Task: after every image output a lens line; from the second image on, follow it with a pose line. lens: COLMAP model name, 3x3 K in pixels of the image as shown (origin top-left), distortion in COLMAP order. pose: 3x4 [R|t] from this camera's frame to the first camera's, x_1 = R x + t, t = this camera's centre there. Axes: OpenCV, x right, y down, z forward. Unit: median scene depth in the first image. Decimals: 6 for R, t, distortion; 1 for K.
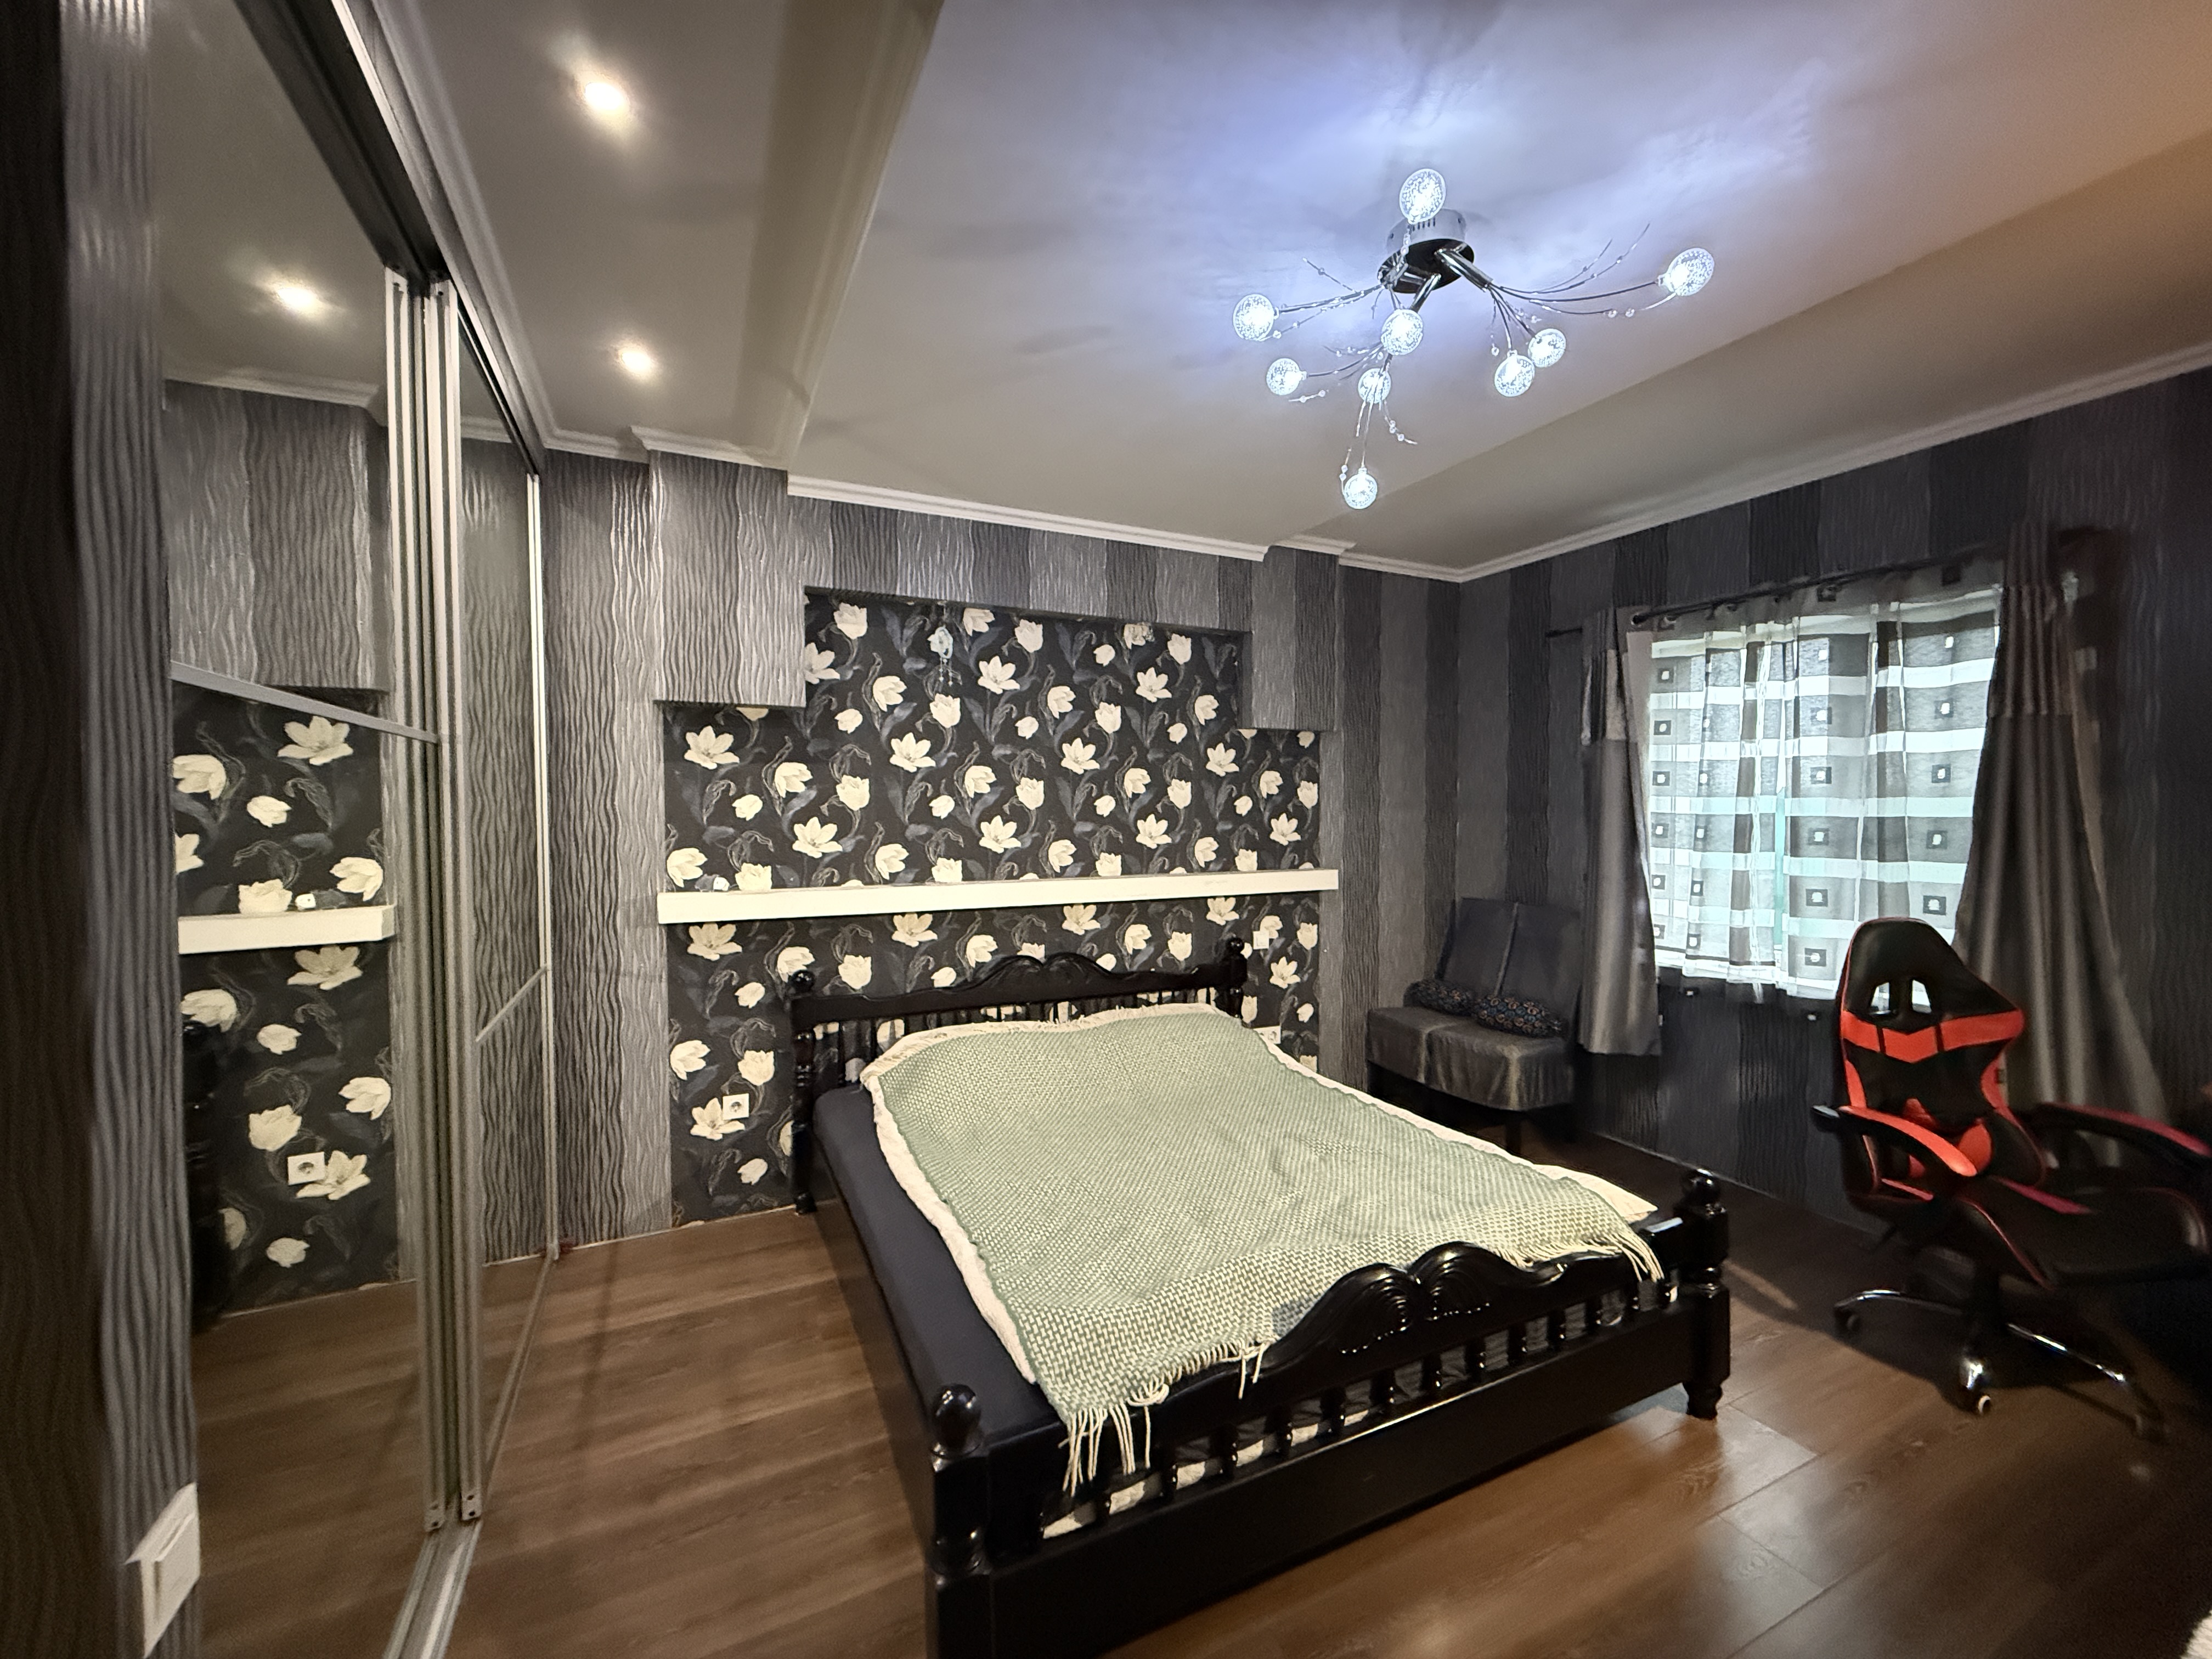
lens RADIAL K [[721.3, 0, 1105.5], [0, 721.3, 842.5], [0, 0, 1]] dist [0.006989, 0.000059]
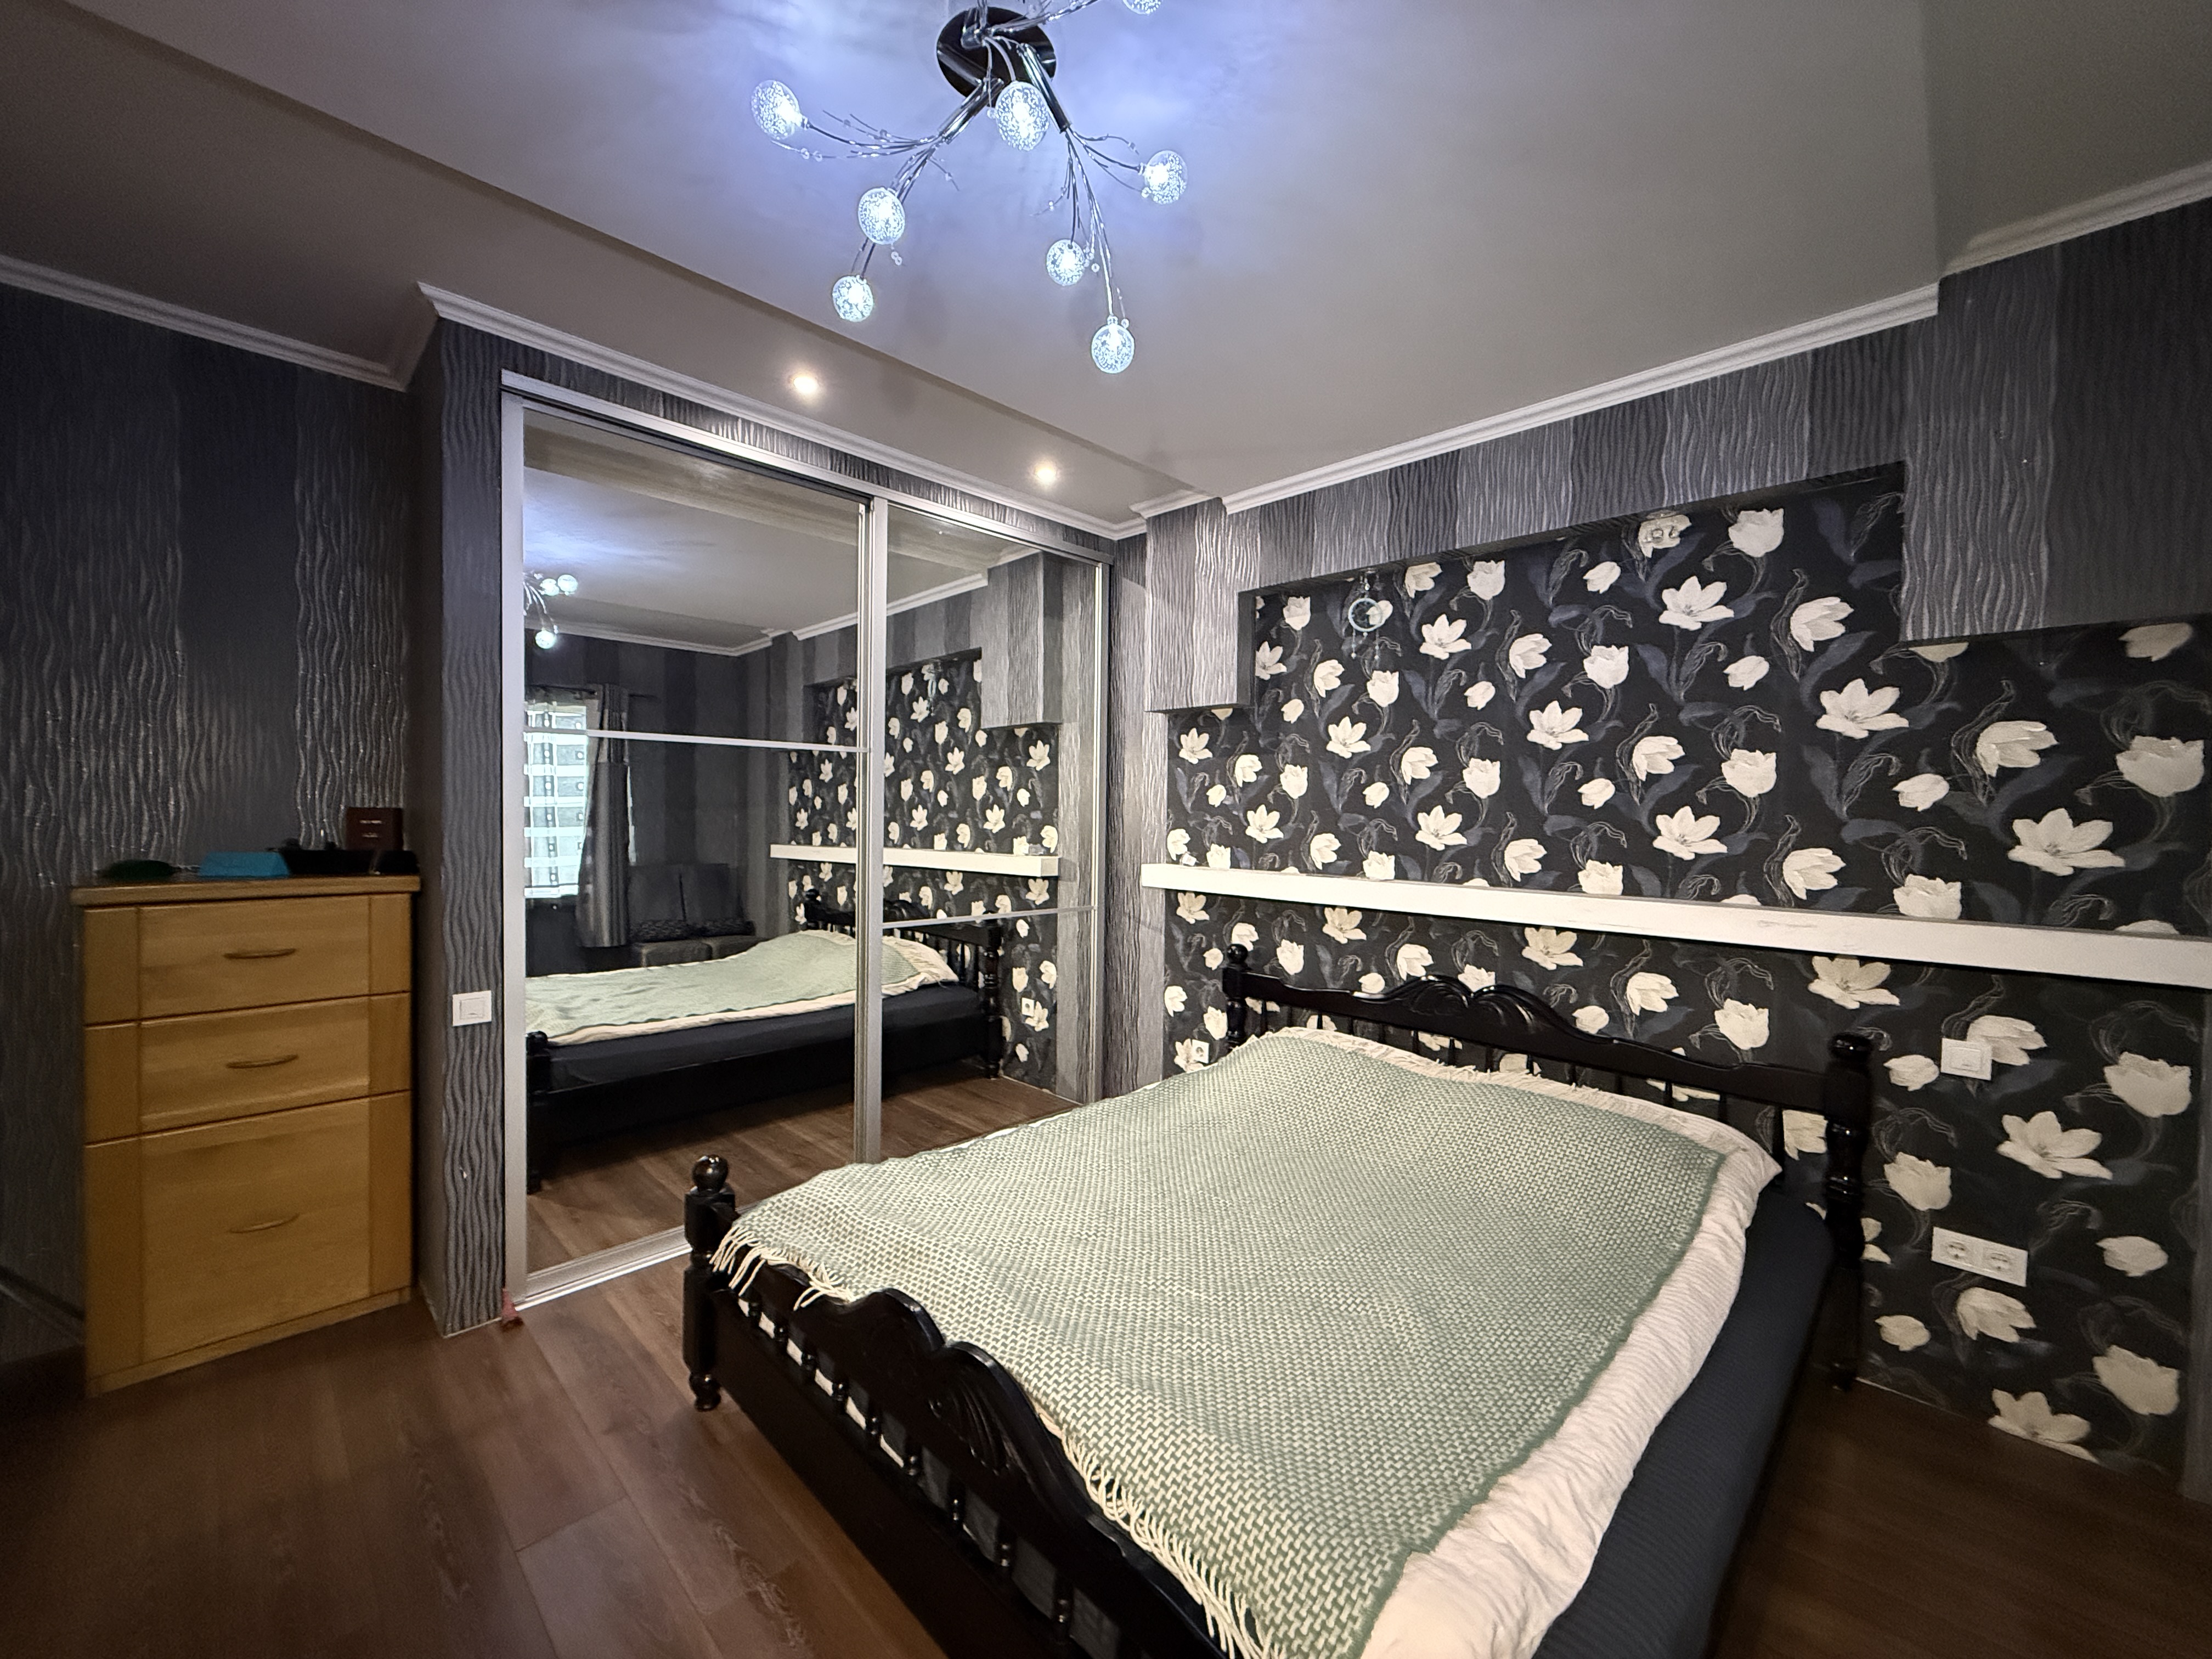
lens RADIAL K [[879.2, 0, 1106.2], [0, 879.2, 831.7], [0, 0, 1]] dist [0.001146, -0.000051]
pose [[0.406418, 0.038660, -0.912869, 0.635138], [-0.042527, 0.998822, 0.023367, -0.014481], [0.912697, 0.029325, 0.407584, 0.238920]]
